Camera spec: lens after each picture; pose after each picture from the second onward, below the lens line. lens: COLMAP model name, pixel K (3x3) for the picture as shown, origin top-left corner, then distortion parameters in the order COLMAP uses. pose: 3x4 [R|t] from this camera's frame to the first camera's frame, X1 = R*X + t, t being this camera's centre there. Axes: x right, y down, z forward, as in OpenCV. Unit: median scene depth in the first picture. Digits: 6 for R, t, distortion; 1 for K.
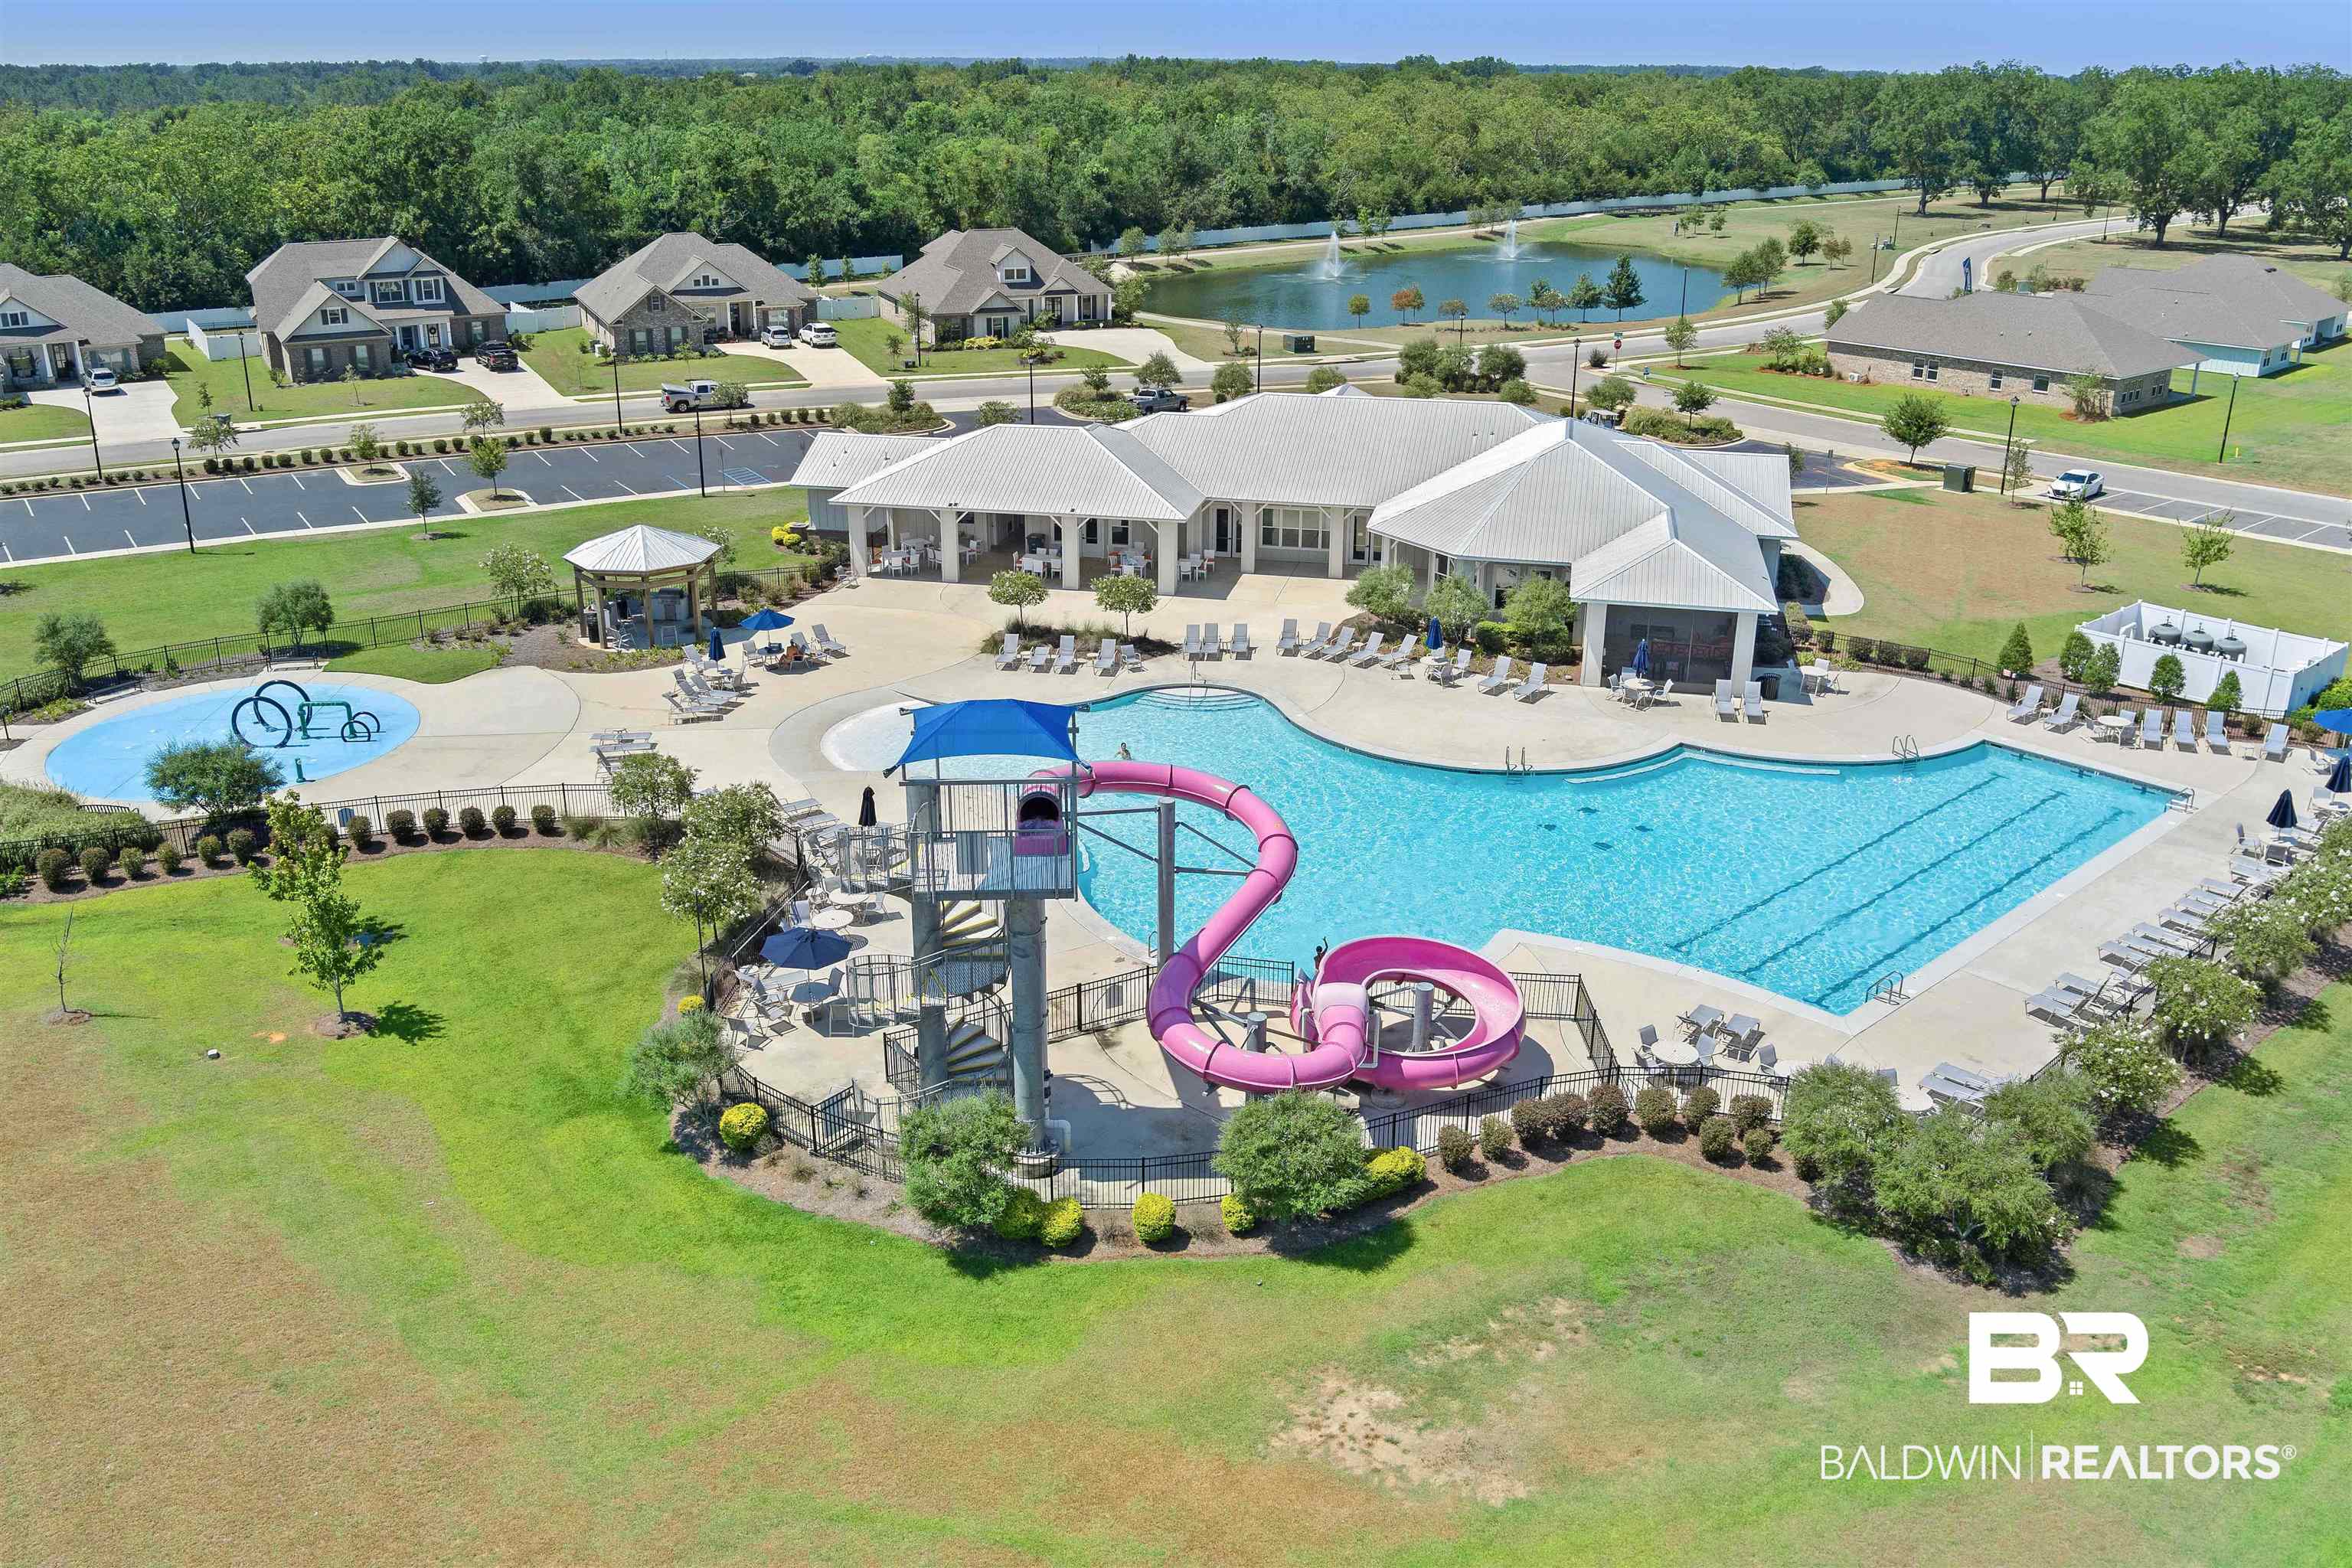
lens RADIAL K [[1915.5, 0, 1186.3], [0, 1915.5, 783.6], [0, 0, 1]] dist [-0.087589, 0.036008]
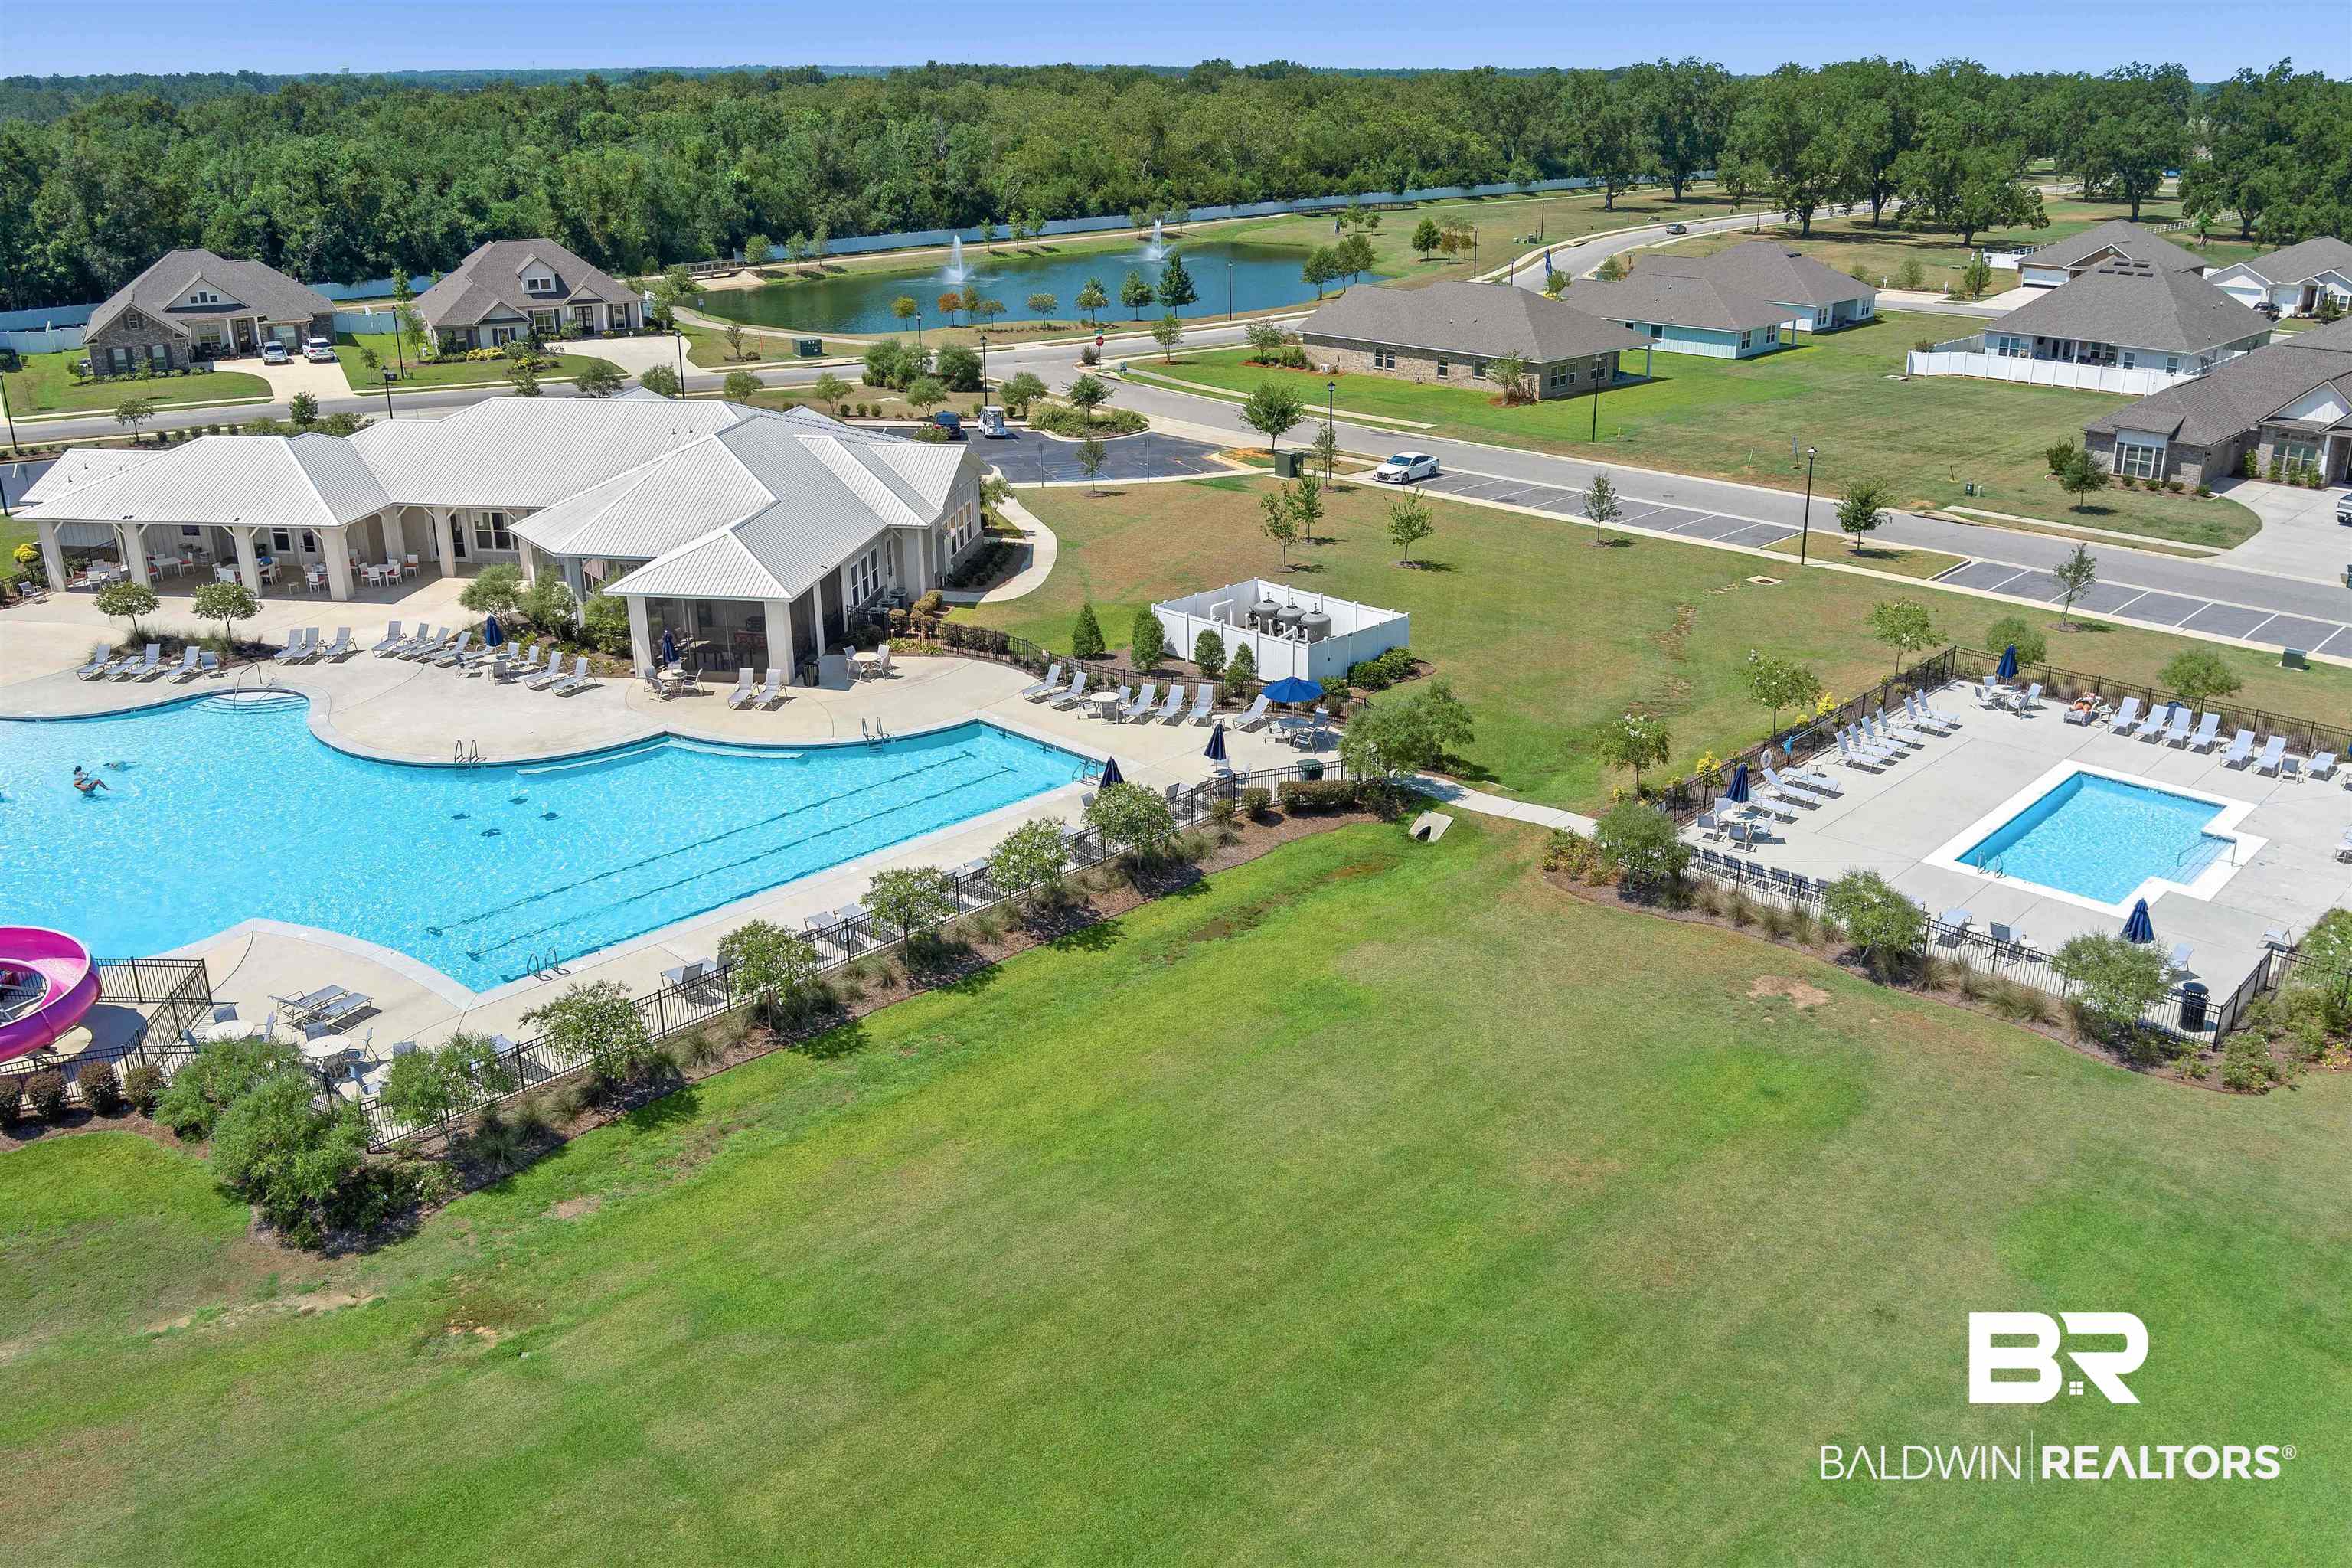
lens RADIAL K [[1915.5, 0, 1186.6], [0, 1915.5, 786.3], [0, 0, 1]] dist [-0.087589, 0.036008]
pose [[0.997085, -0.029456, 0.070386, 0.181577], [0.029562, 0.999563, -0.000460, 0.006540], [-0.070342, 0.002539, 0.997520, -0.012178]]
